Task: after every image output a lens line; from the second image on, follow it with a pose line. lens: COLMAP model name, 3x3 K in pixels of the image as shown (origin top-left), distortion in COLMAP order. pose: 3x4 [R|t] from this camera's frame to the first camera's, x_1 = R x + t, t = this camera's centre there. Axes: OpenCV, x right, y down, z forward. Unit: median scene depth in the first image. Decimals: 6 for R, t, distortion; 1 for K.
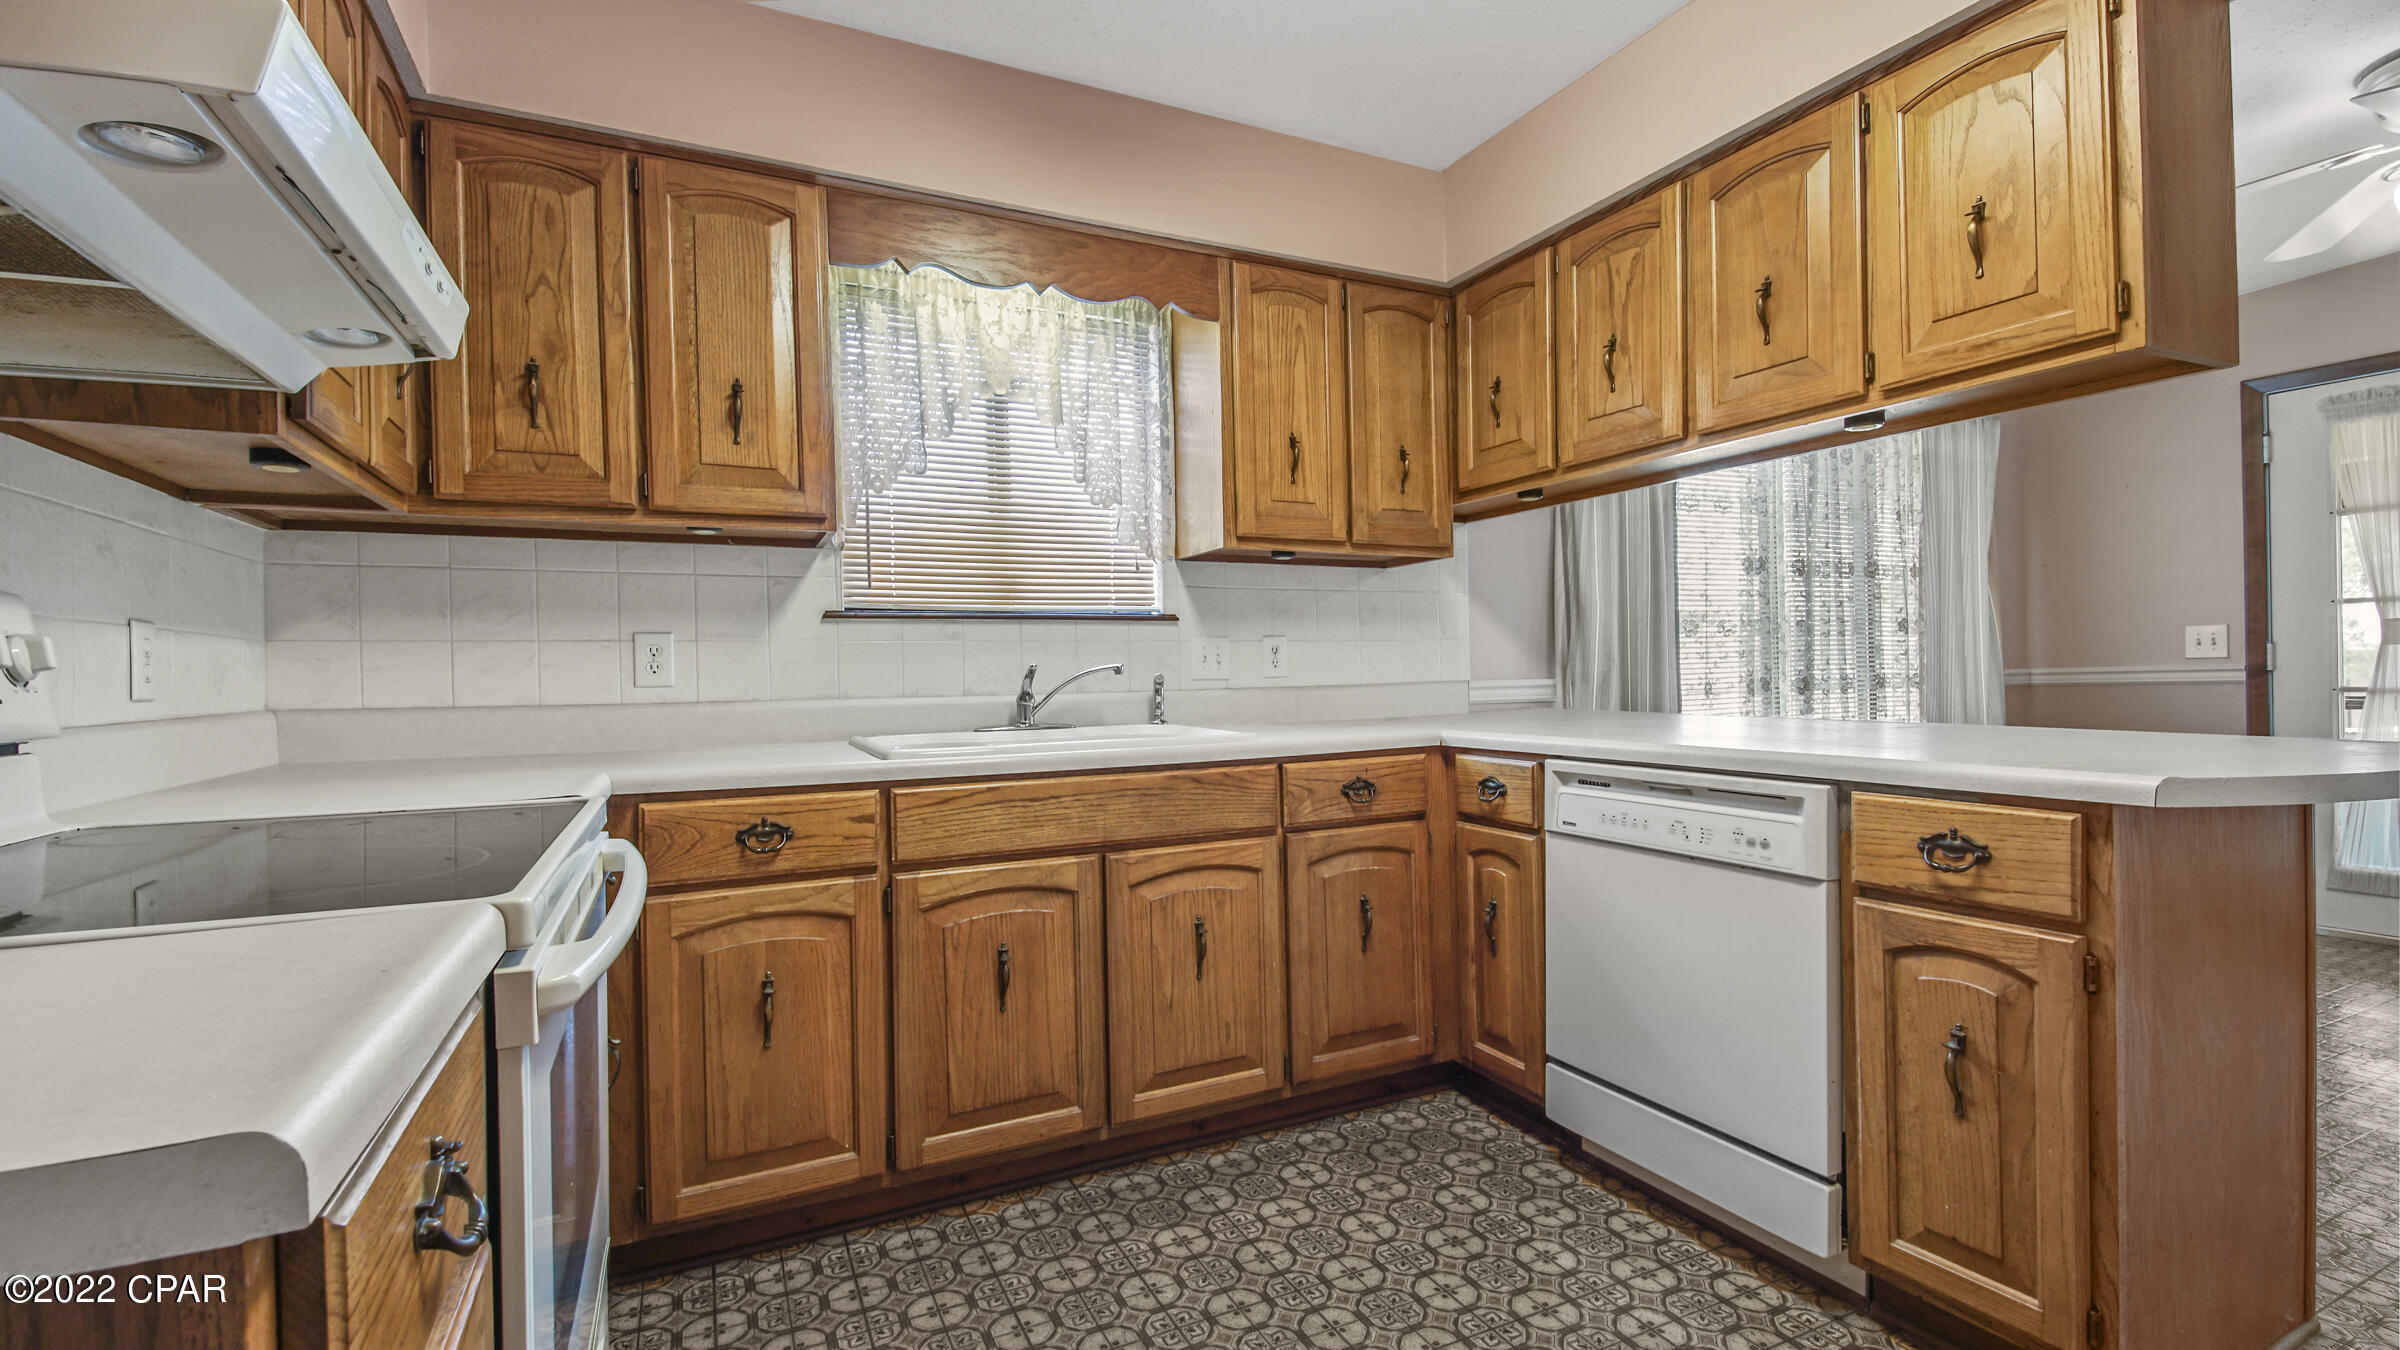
lens RADIAL K [[1060.3, 0, 1162.8], [0, 1060.3, 689.5], [0, 0, 1]] dist [0.044357, -0.025035]
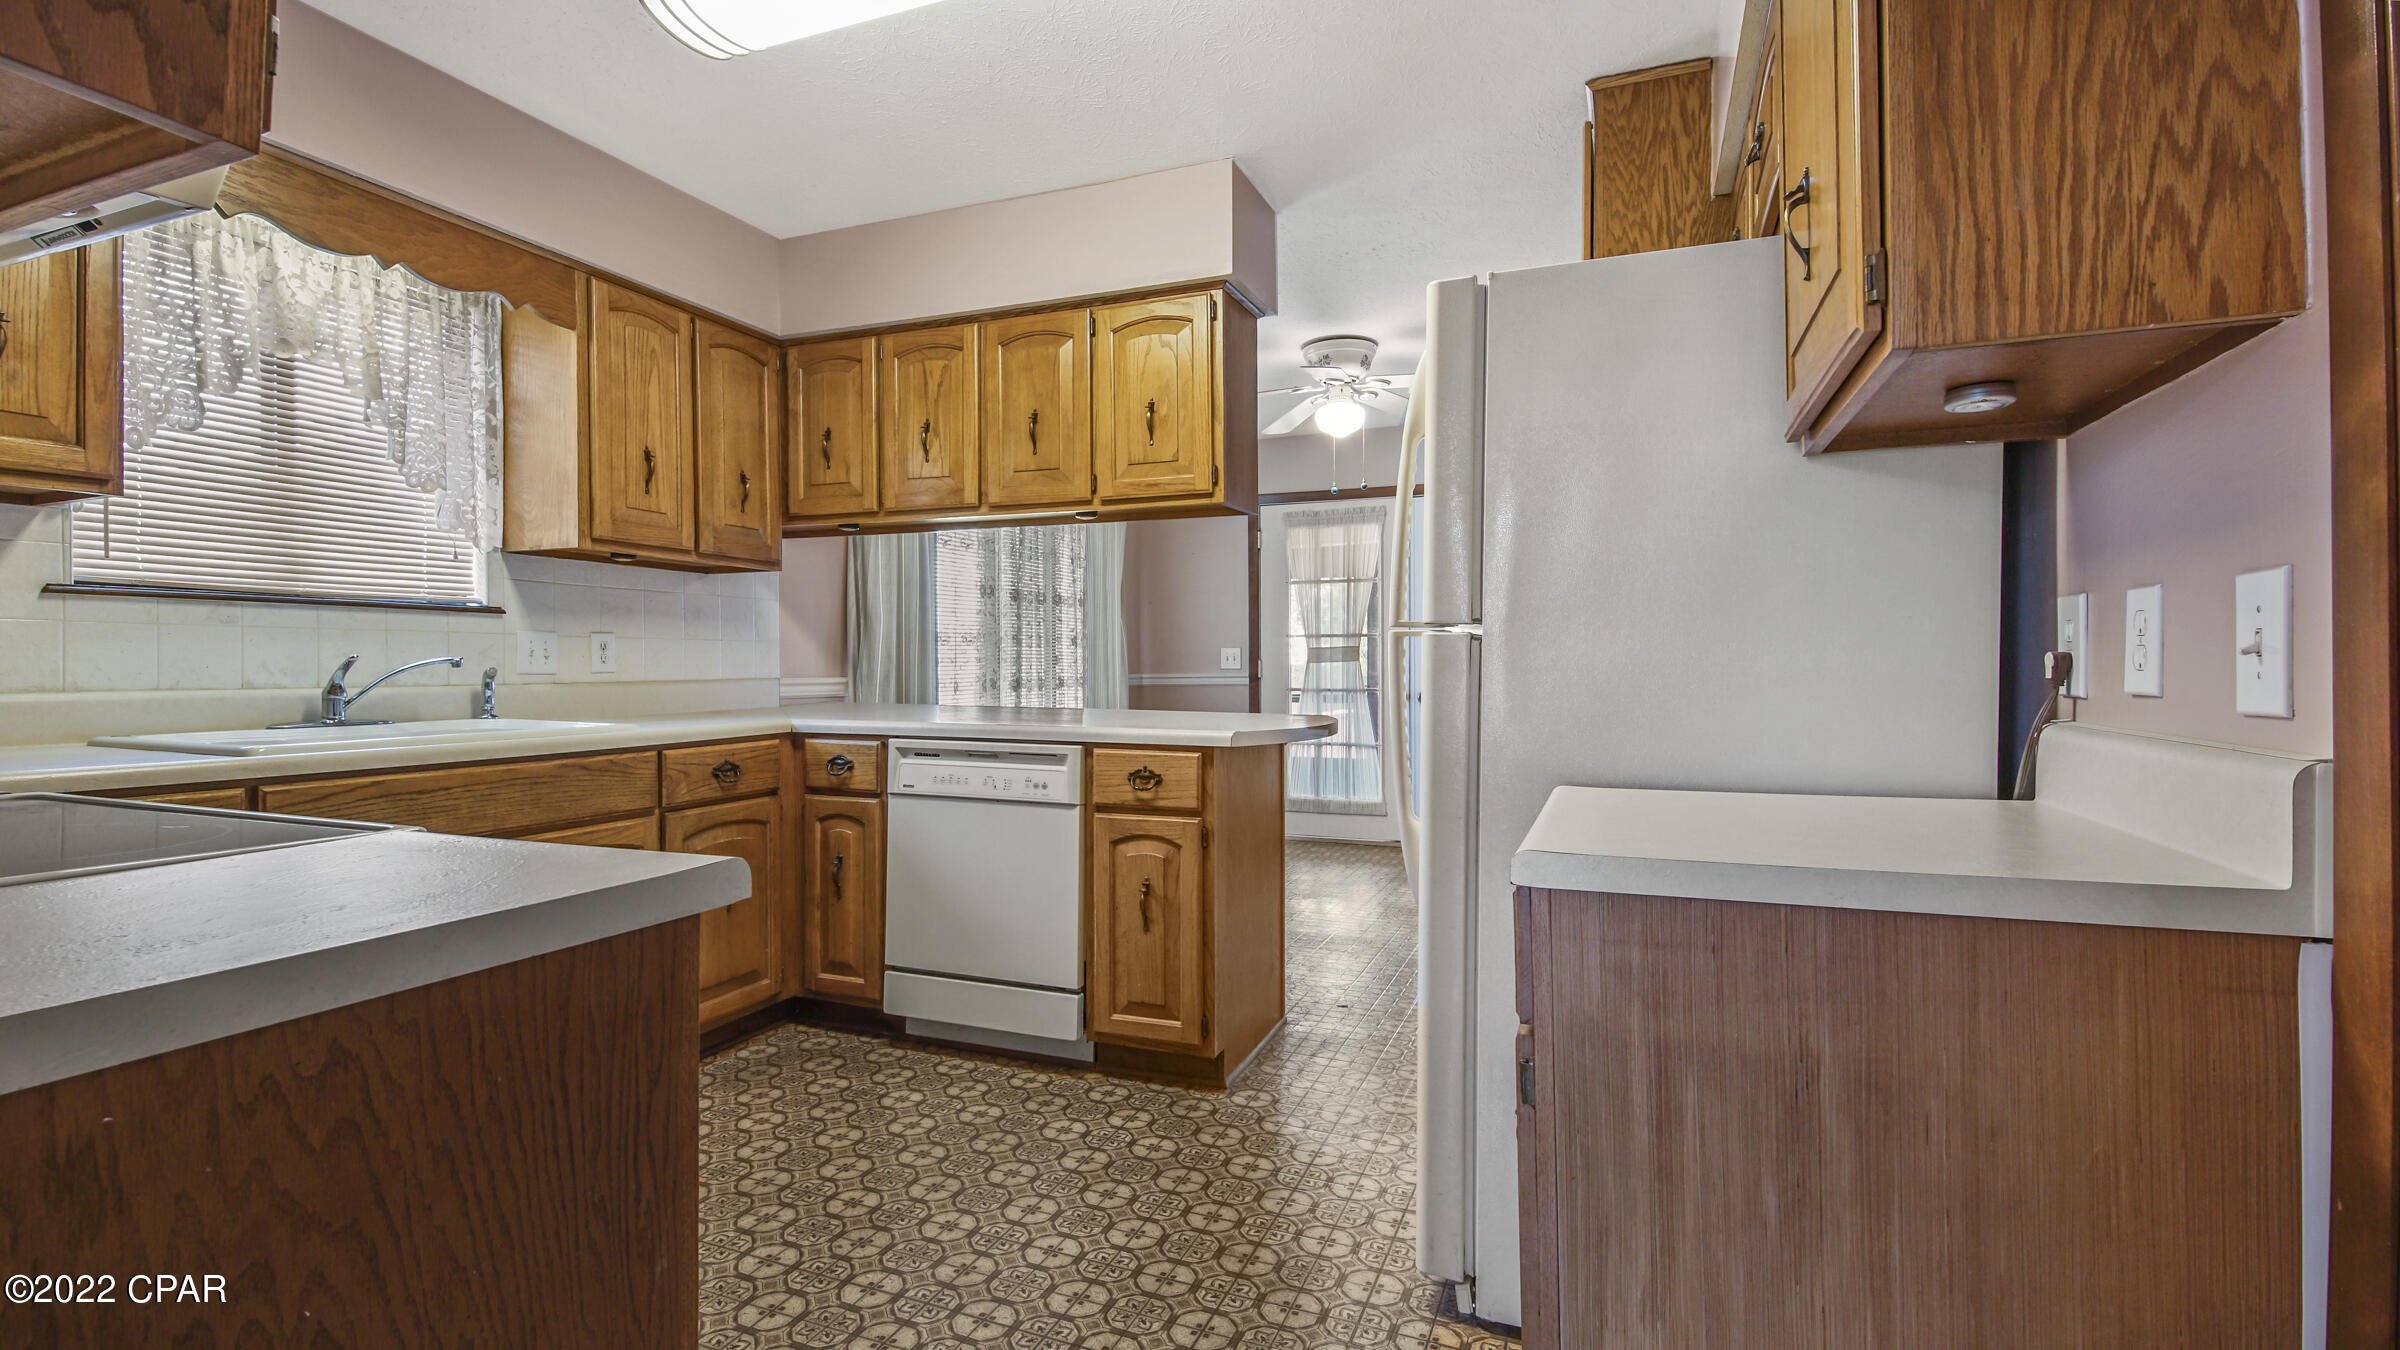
lens RADIAL K [[1060.3, 0, 1162.8], [0, 1060.3, 689.5], [0, 0, 1]] dist [0.044357, -0.025035]
pose [[0.756483, 0.004560, 0.653998, -0.216732], [-0.005649, 0.999984, -0.000438, 0.003046], [-0.653990, -0.003364, 0.756496, -0.187379]]
